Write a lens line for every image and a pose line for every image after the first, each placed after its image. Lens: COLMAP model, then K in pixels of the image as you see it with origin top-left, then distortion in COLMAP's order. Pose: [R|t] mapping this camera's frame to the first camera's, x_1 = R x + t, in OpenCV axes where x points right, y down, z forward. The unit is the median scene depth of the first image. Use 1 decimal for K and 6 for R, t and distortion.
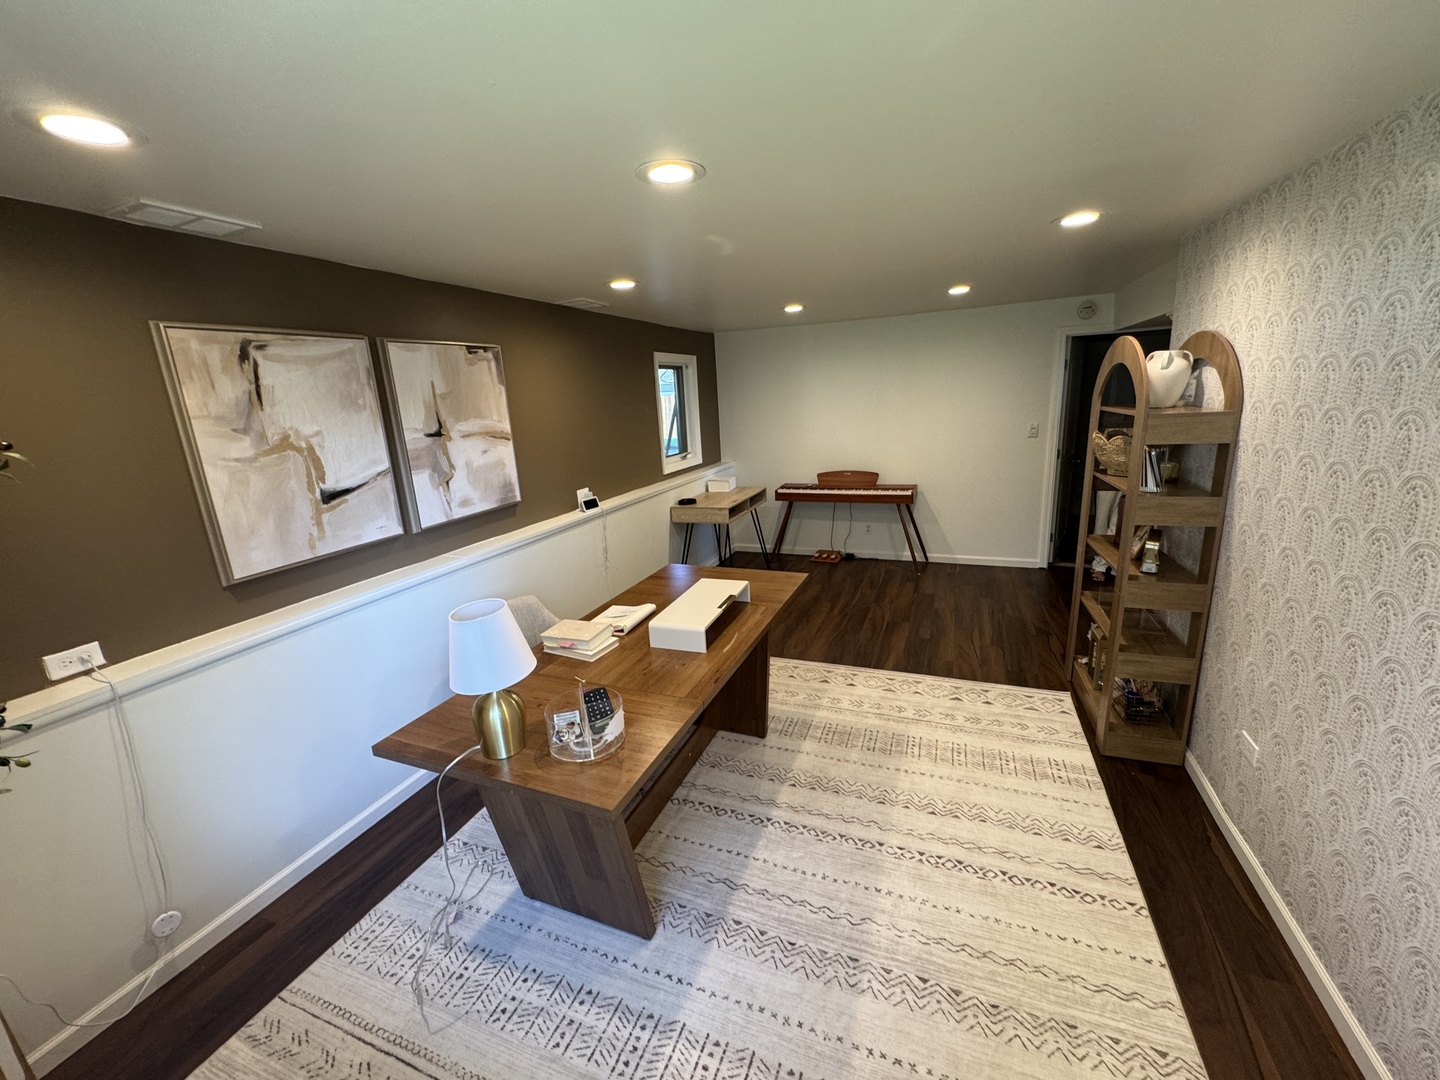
lens RADIAL K [[580.2, 0, 719.6], [0, 580.2, 541.7], [0, 0, 1]] dist [-0.000981, -0.000004]
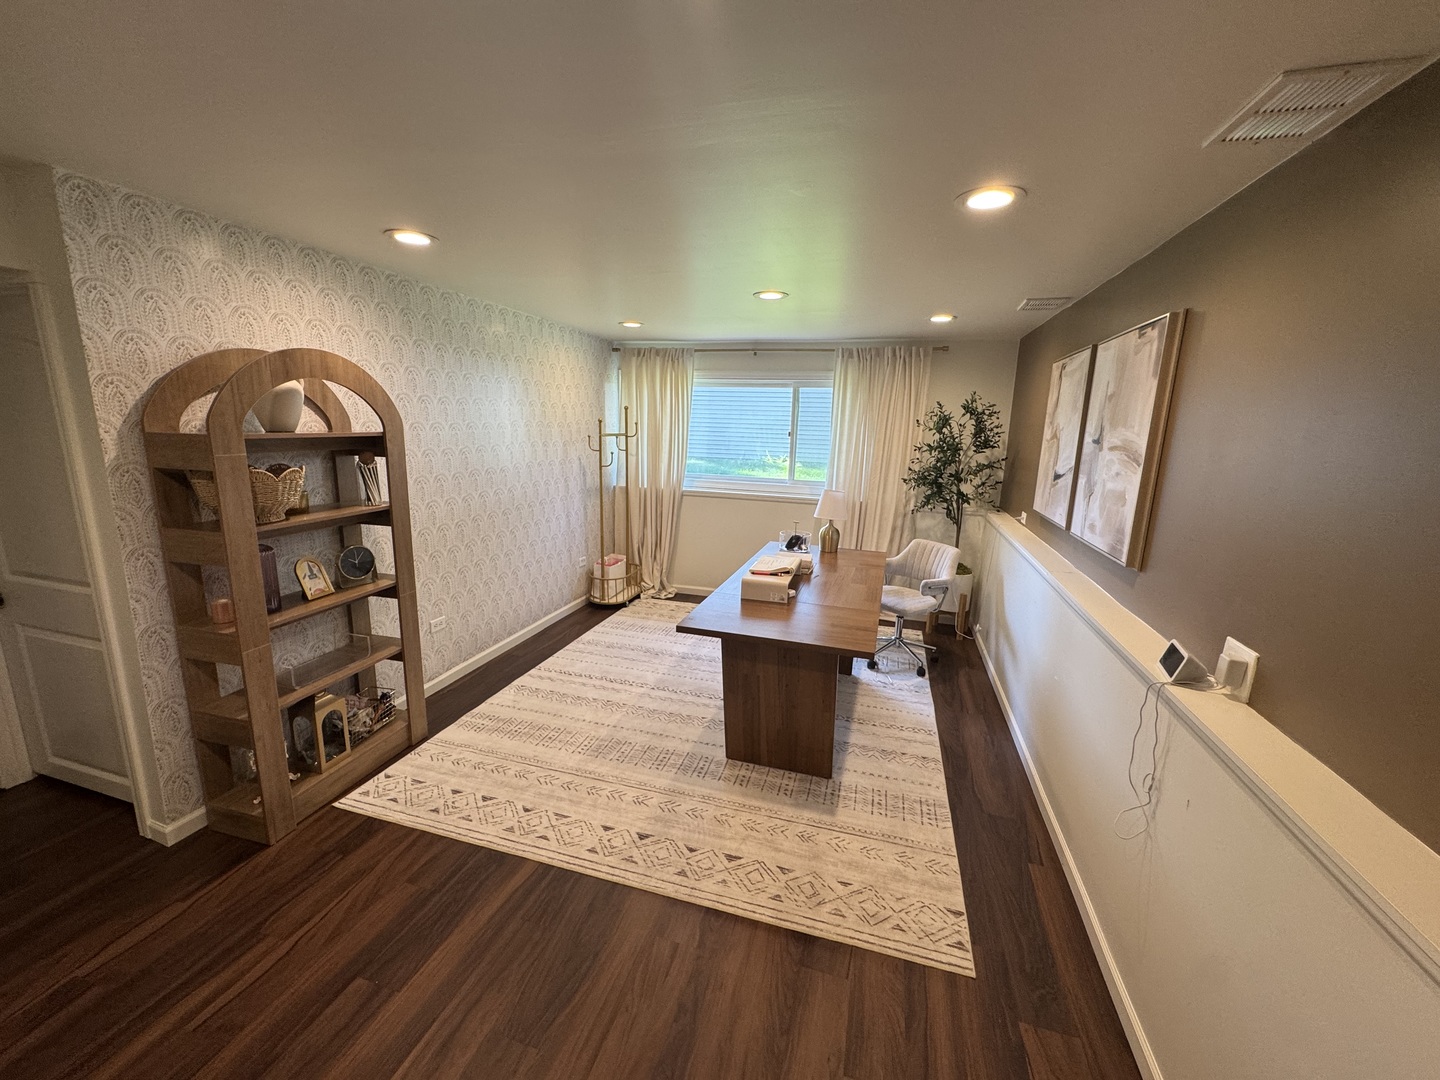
lens RADIAL K [[580.2, 0, 717.8], [0, 580.2, 539.0], [0, 0, 1]] dist [-0.000981, -0.000004]
pose [[-0.995553, 0.042420, -0.084111, 0.167602], [0.001360, 0.899252, 0.437429, -0.430757], [0.094192, 0.435370, -0.895311, 1.767747]]
